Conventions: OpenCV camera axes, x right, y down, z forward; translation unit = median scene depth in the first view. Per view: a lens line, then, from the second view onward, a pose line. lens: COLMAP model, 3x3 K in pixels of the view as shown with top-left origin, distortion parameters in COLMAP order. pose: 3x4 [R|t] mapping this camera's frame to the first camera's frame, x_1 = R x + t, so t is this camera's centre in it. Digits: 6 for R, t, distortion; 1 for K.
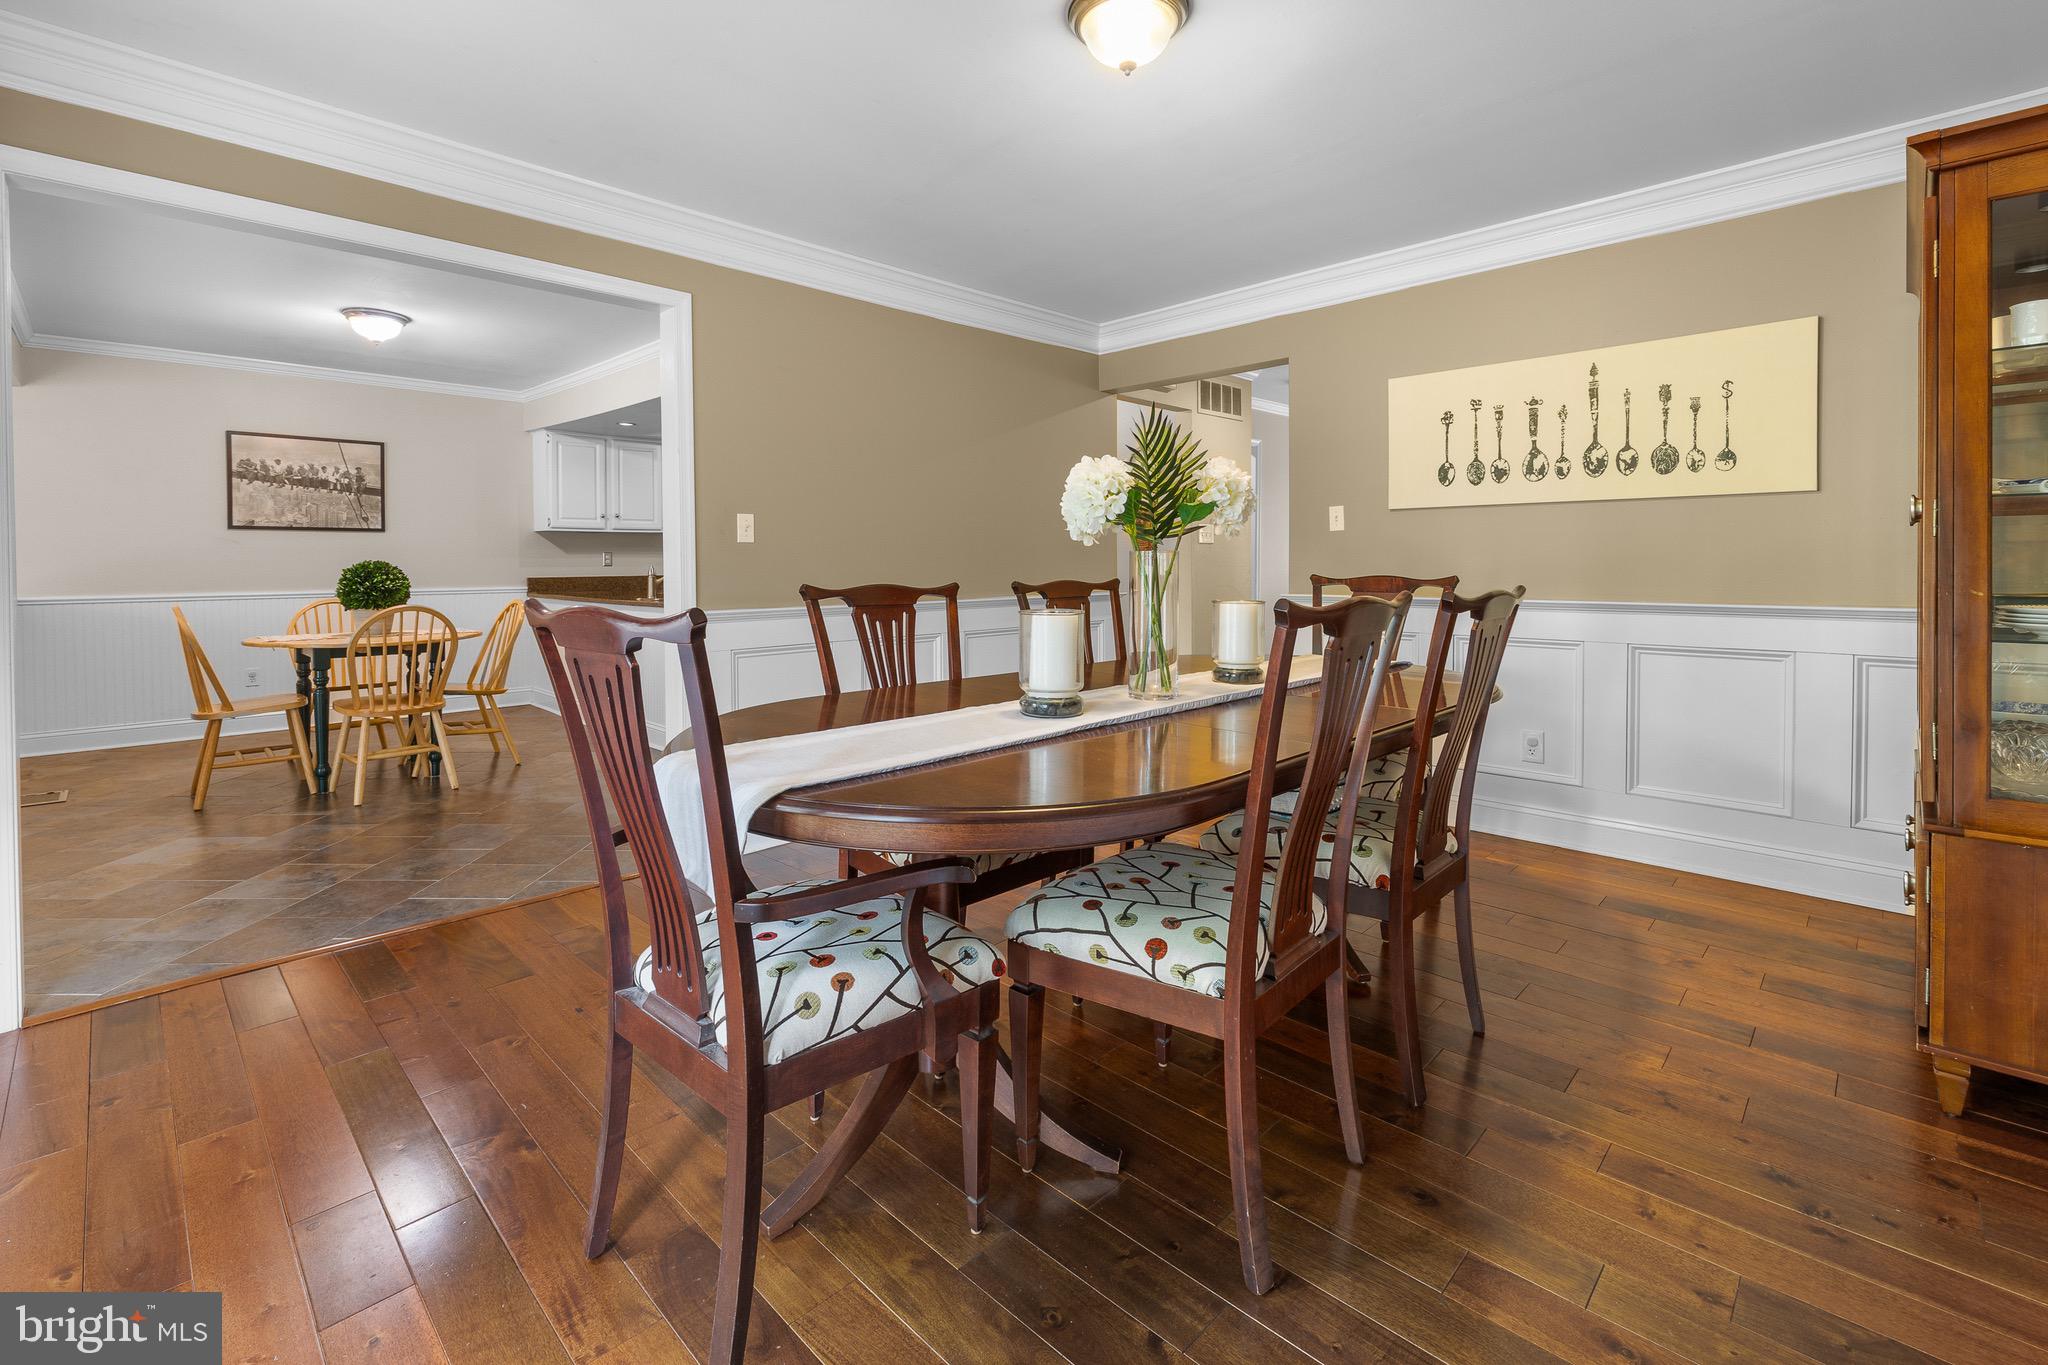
lens RADIAL K [[917.8, 0, 1029.3], [0, 917.8, 571.9], [0, 0, 1]] dist [-0.003132, 0.001323]
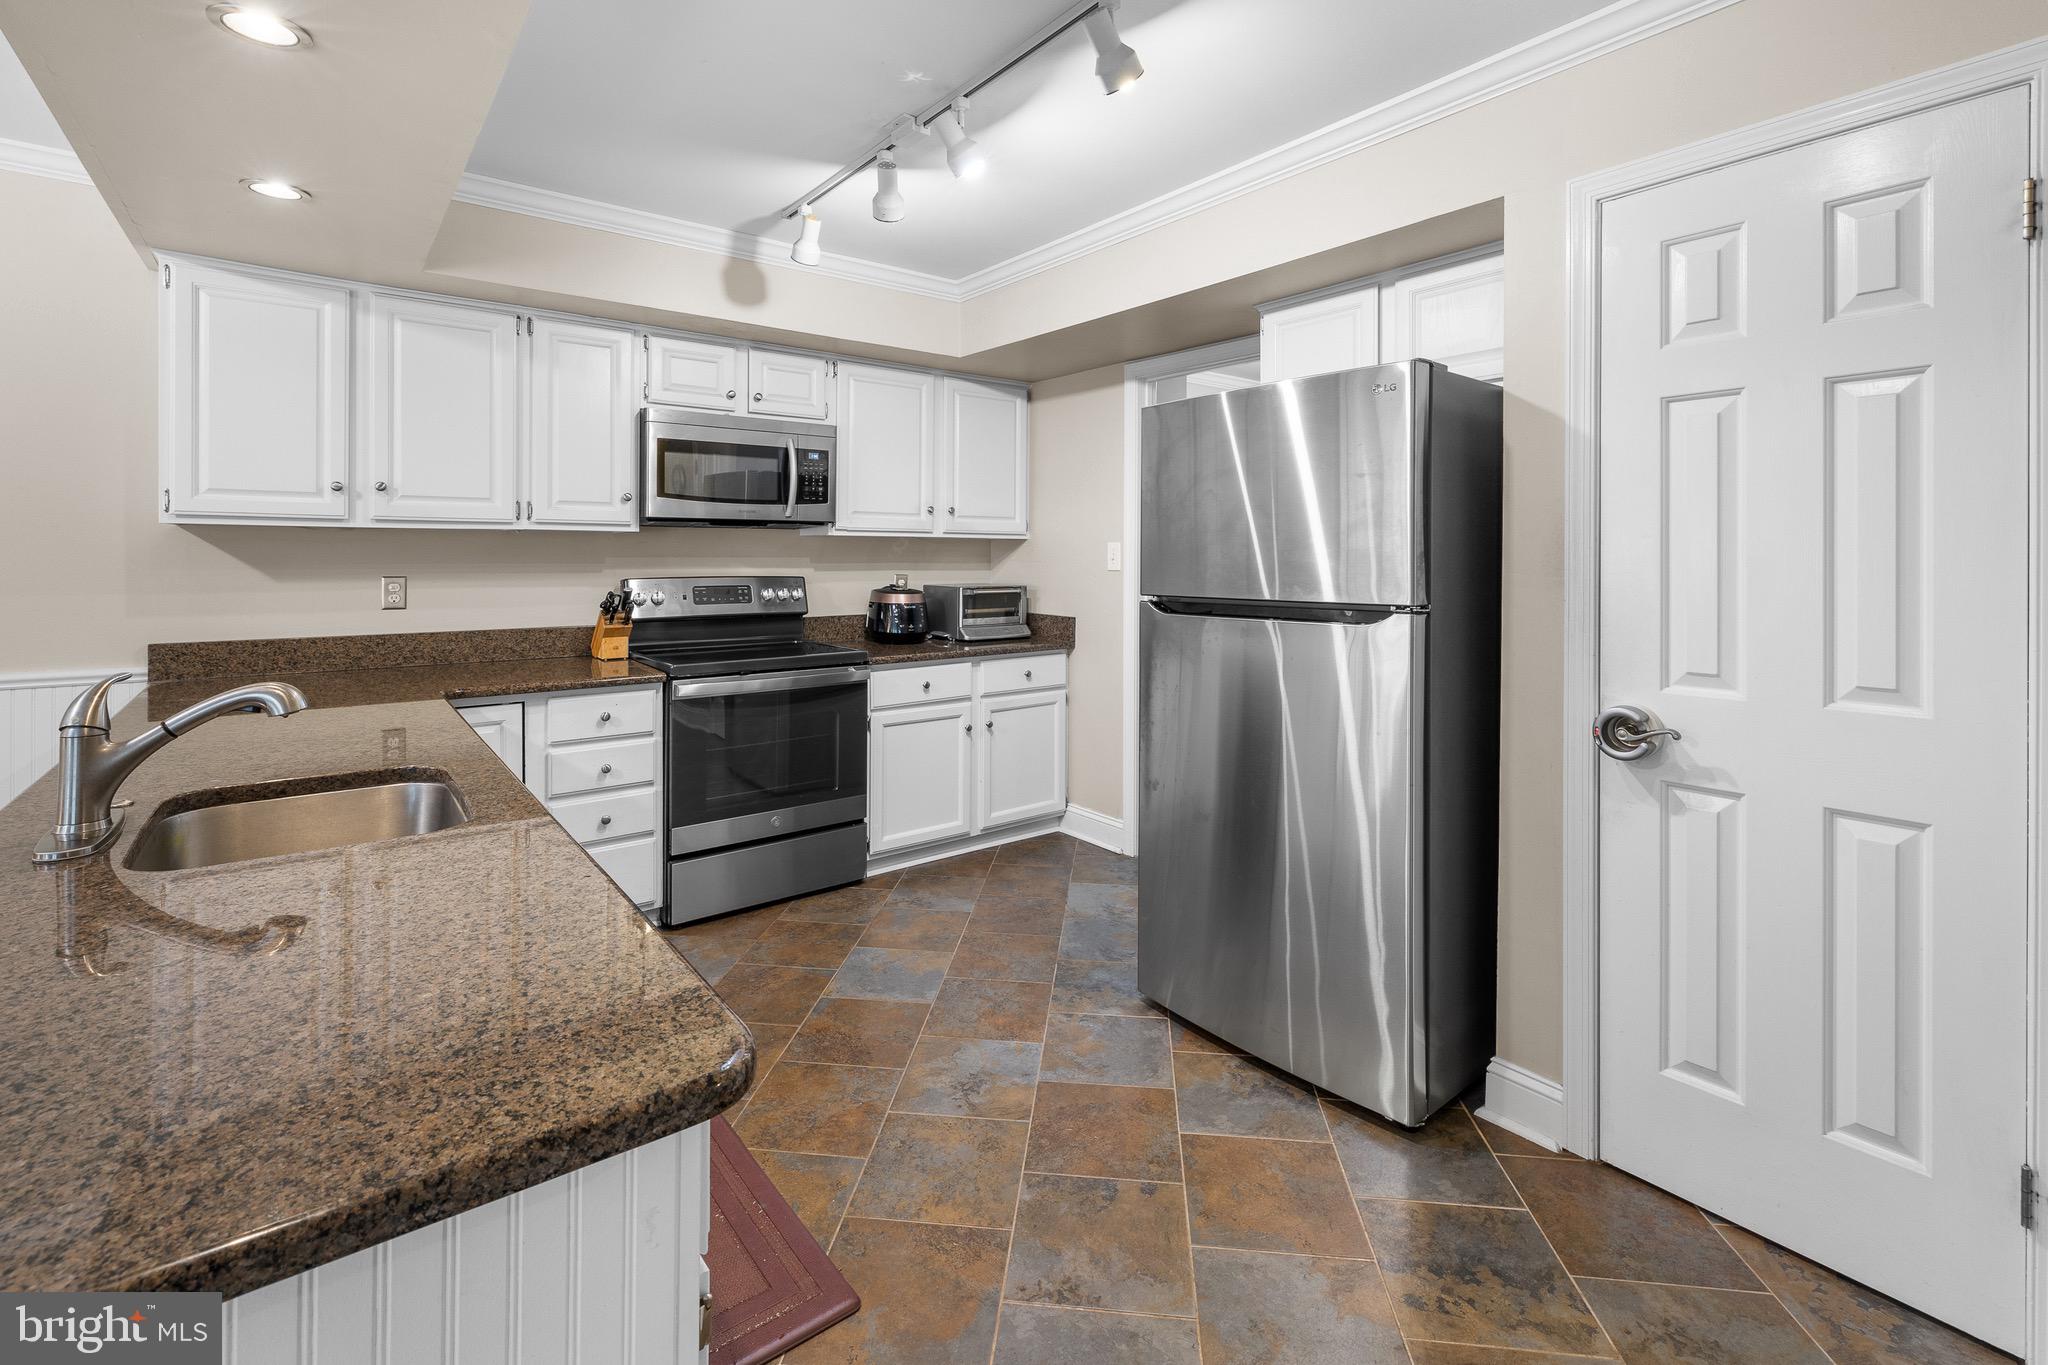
lens RADIAL K [[917.8, 0, 980.5], [0, 917.8, 552.9], [0, 0, 1]] dist [-0.003132, 0.001323]
pose [[0.991098, 0.010003, -0.132760, -0.172094], [-0.011942, 0.999833, -0.013816, -0.036554], [0.132600, 0.015278, 0.991052, 0.770443]]
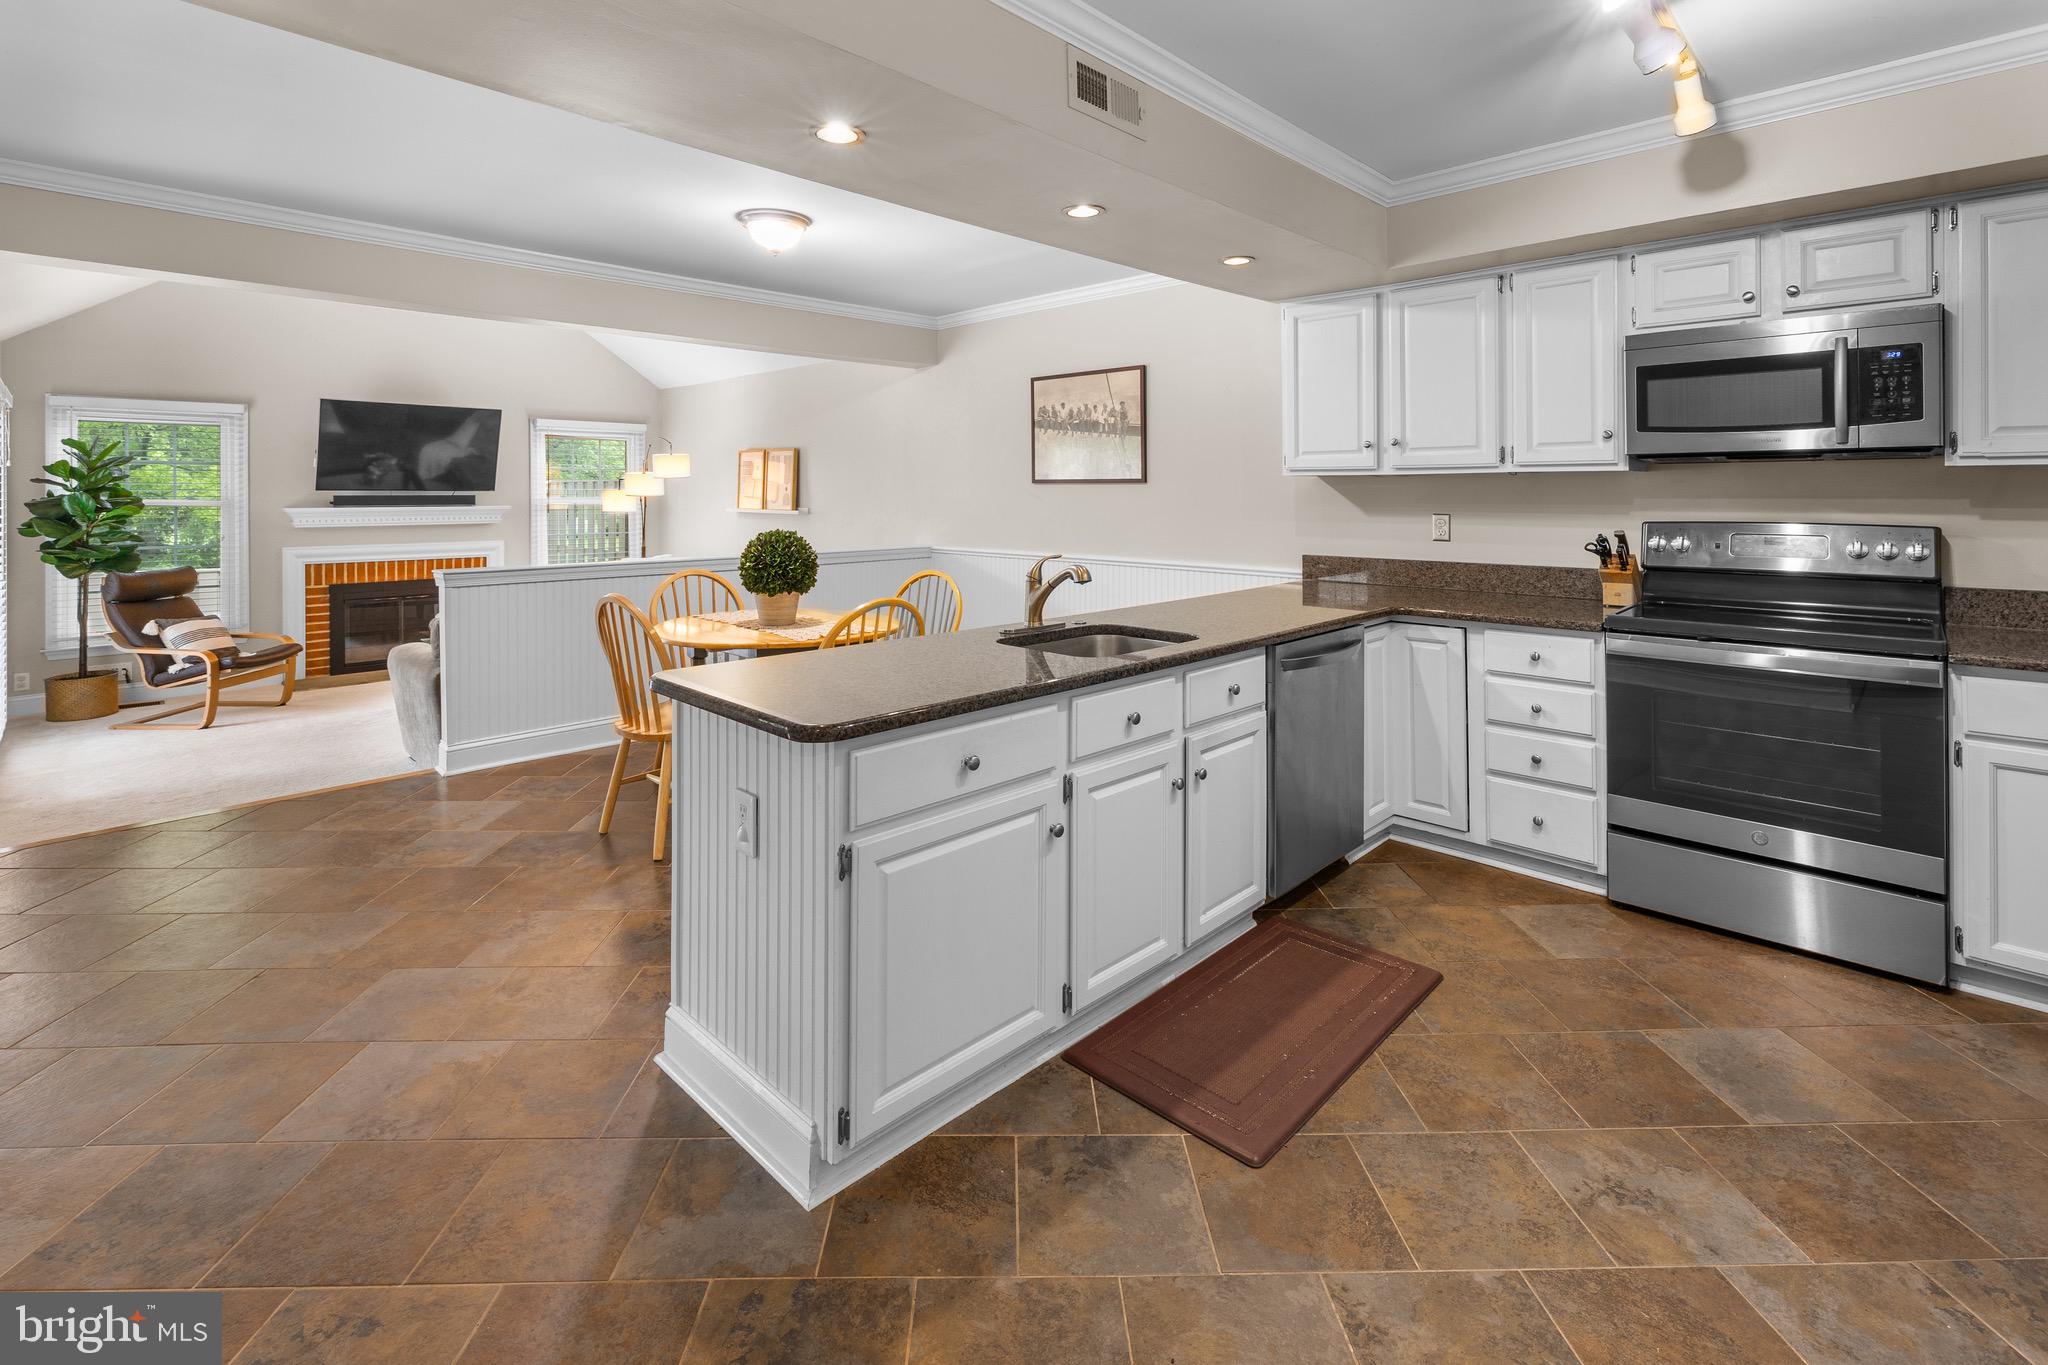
lens RADIAL K [[917.8, 0, 1035.6], [0, 917.8, 489.4], [0, 0, 1]] dist [-0.003132, 0.001323]
pose [[0.020442, 0.000647, -0.999791, 0.052662], [-0.013018, 0.999915, 0.000381, -0.039885], [0.999706, 0.013008, 0.020449, 0.950257]]
